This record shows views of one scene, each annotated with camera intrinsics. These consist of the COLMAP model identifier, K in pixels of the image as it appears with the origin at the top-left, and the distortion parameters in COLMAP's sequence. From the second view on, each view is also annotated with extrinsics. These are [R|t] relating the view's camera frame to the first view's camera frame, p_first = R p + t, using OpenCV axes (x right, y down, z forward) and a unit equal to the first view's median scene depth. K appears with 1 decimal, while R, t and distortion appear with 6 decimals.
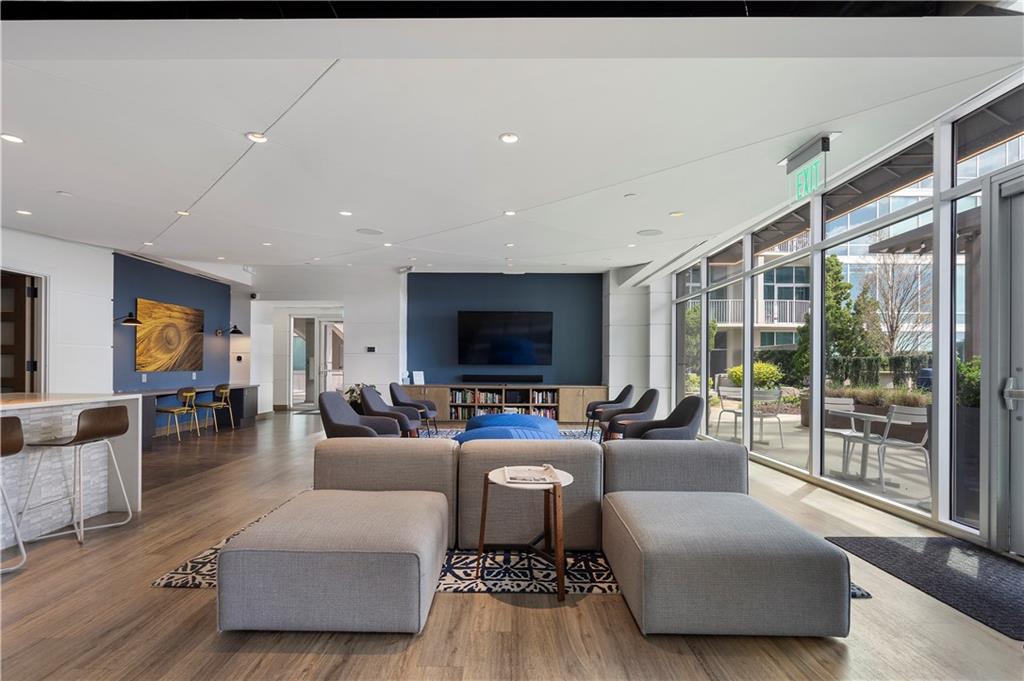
lens RADIAL K [[460.2, 0, 508.0], [0, 460.2, 367.1], [0, 0, 1]] dist [-0.015869, 0.000011]
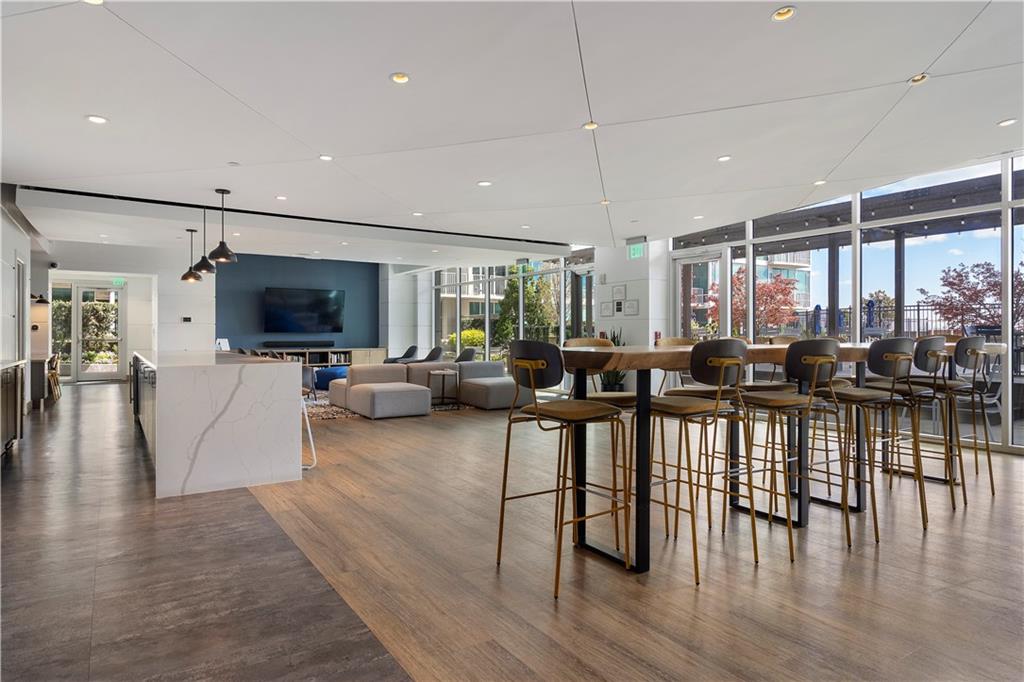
lens RADIAL K [[587.2, 0, 512.0], [0, 587.2, 341.0], [0, 0, 1]] dist [0.000142, 0.000012]
pose [[0.821111, -0.014062, 0.570595, -0.450568], [0.008047, 0.999882, 0.013061, 0.001340], [-0.570712, -0.006133, 0.821128, -0.597777]]
